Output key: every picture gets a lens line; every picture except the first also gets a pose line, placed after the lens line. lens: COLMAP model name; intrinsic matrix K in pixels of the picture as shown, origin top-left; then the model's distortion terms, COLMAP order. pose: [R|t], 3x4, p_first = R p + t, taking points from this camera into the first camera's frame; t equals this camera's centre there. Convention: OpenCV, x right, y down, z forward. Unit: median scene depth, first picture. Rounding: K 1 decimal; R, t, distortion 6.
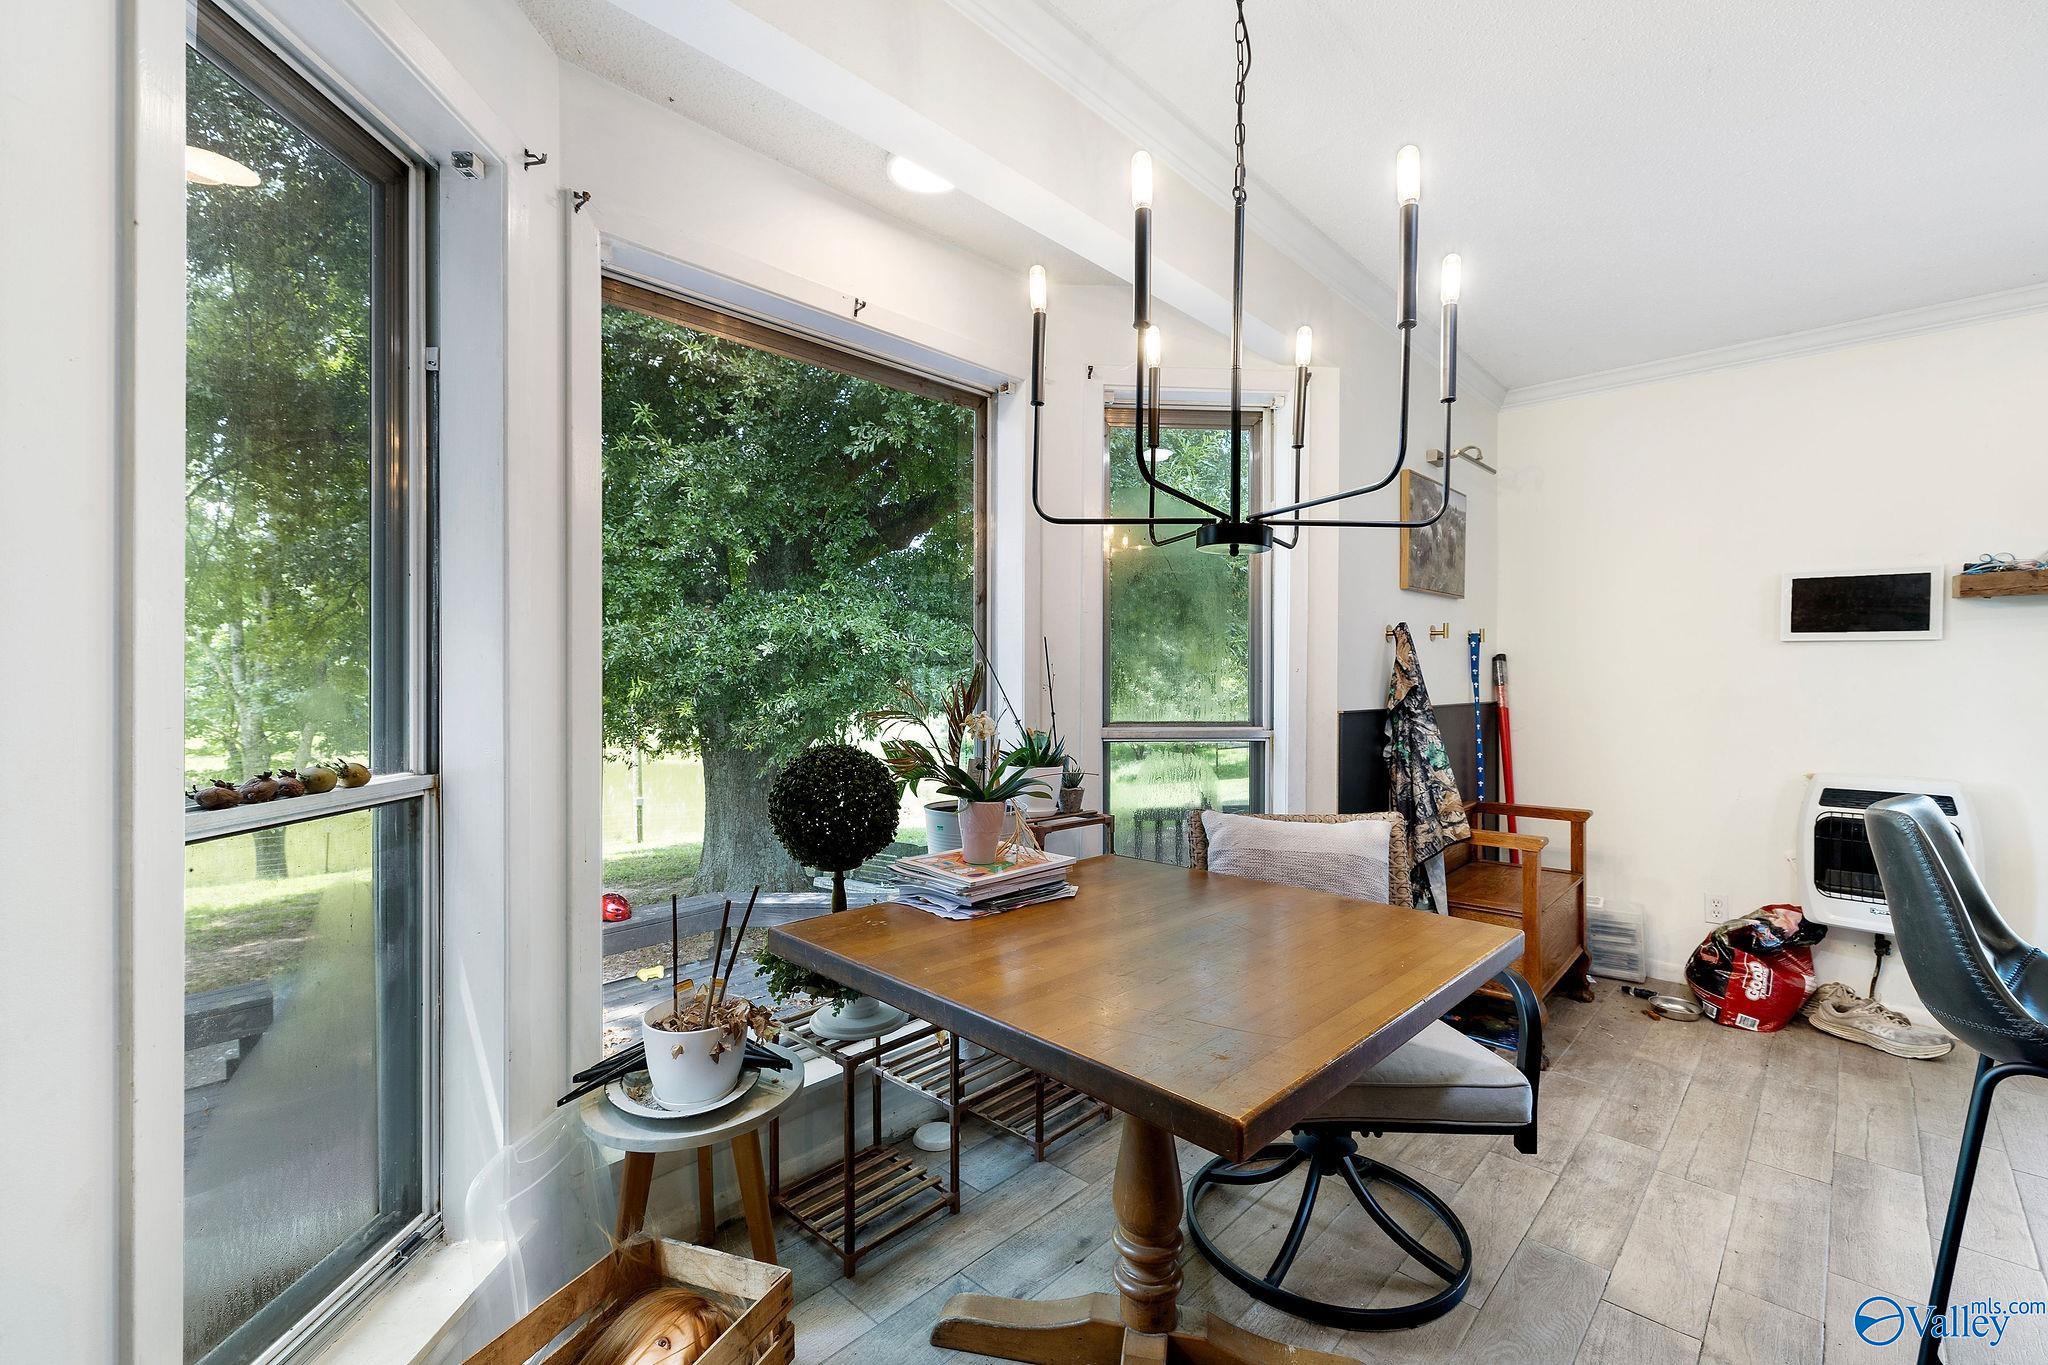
lens RADIAL K [[865.6, 0, 1016.5], [0, 865.6, 678.6], [0, 0, 1]] dist [0.002711, 0.000206]
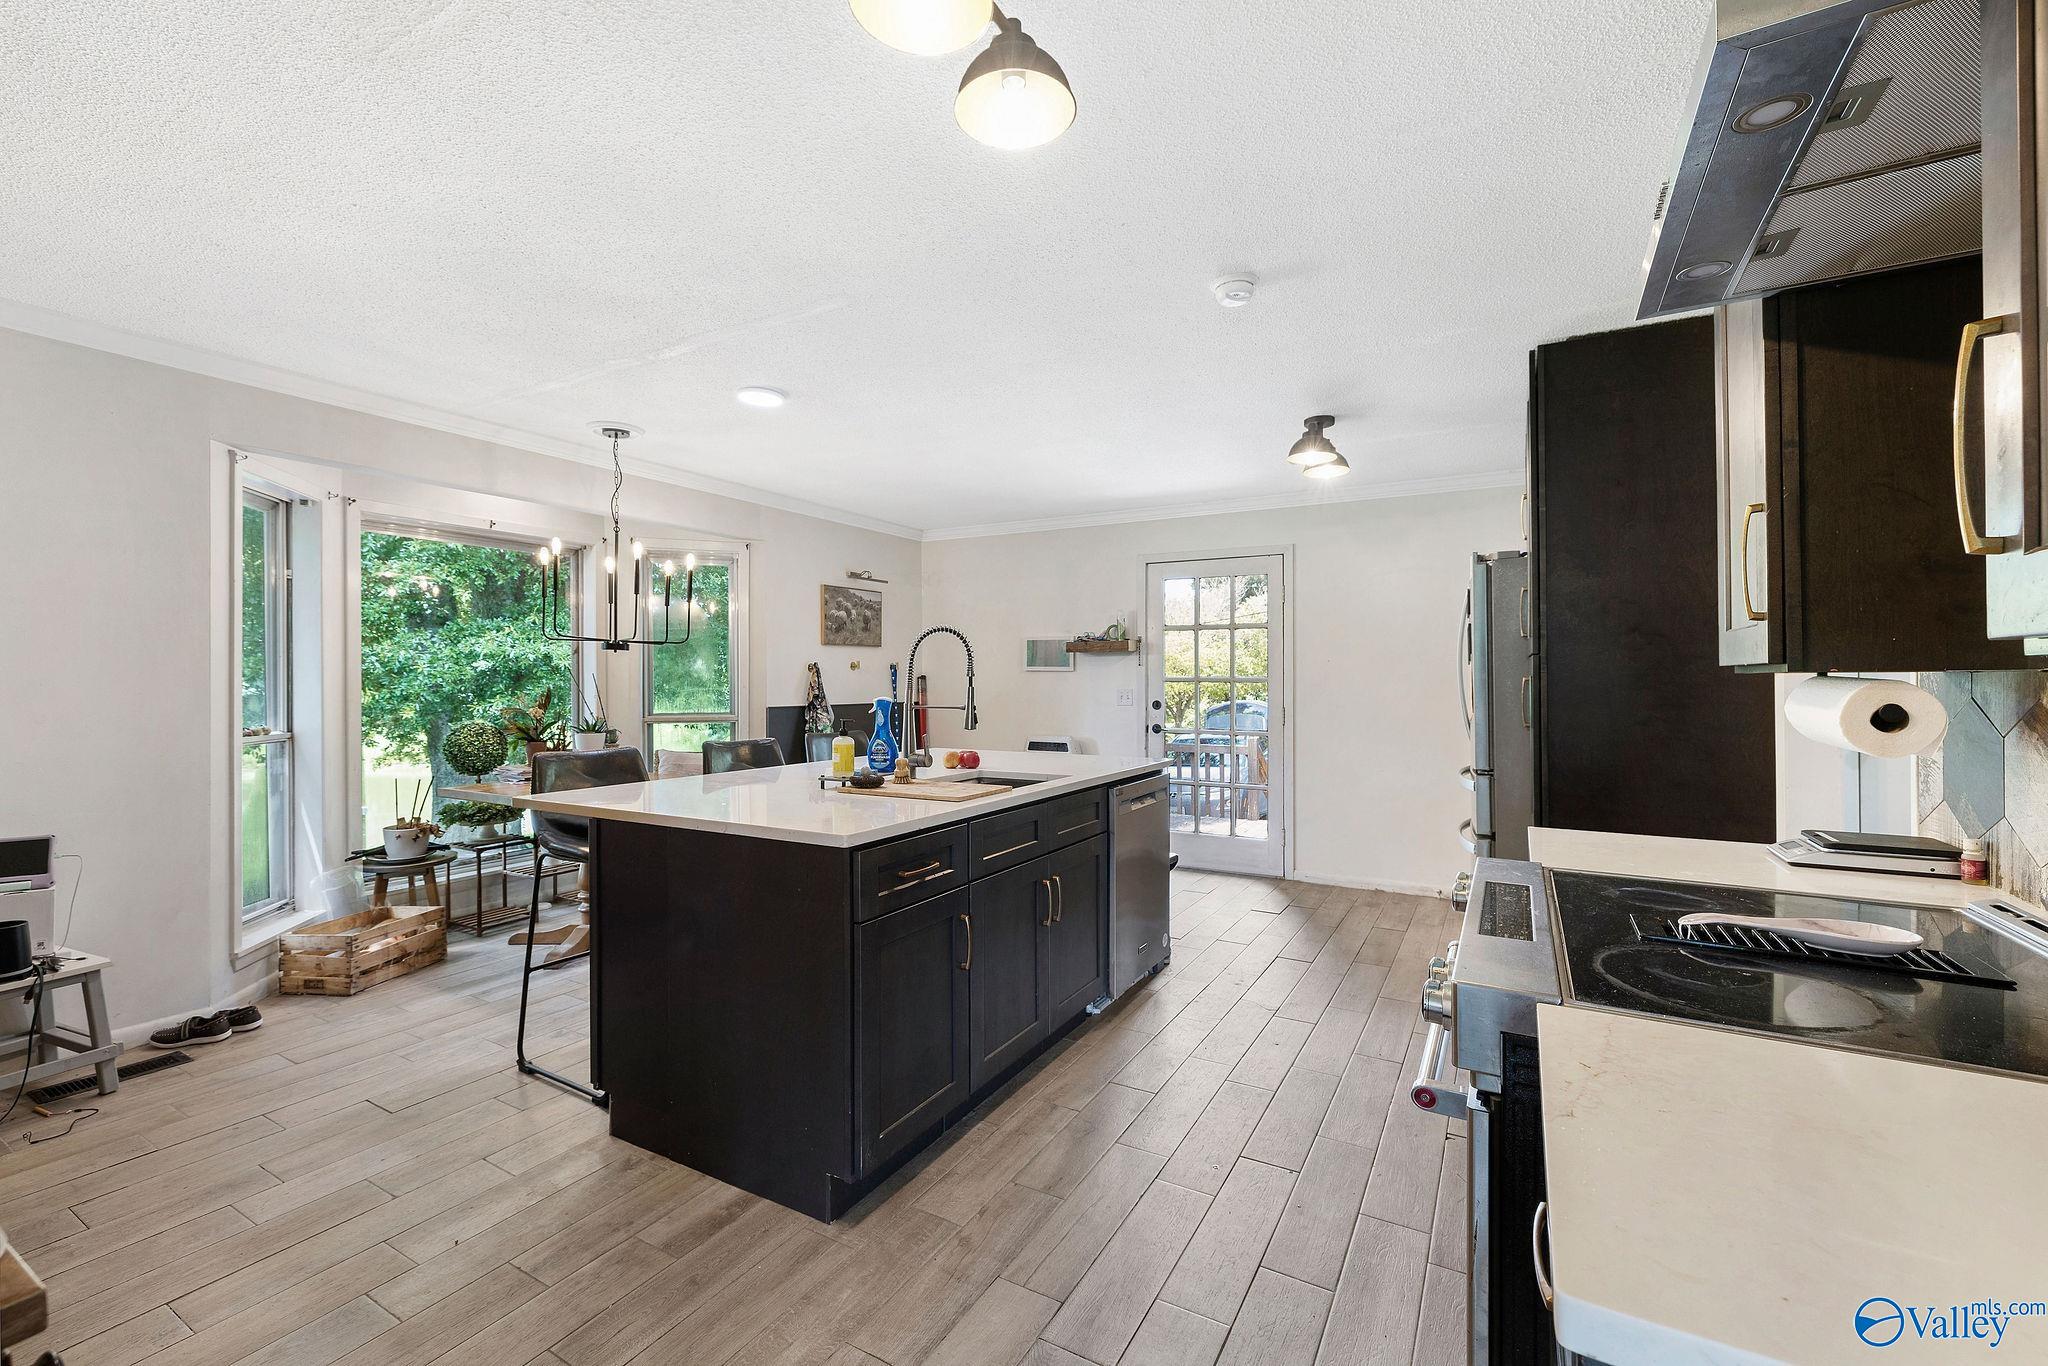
lens RADIAL K [[854.0, 0, 1024.0], [0, 854.0, 683.0], [0, 0, 1]] dist [-0.002092, -0.000206]
pose [[0.968195, -0.002837, 0.250180, 0.366043], [0.002466, 0.999995, 0.001798, -0.017157], [-0.250184, -0.001124, 0.968198, -0.903105]]
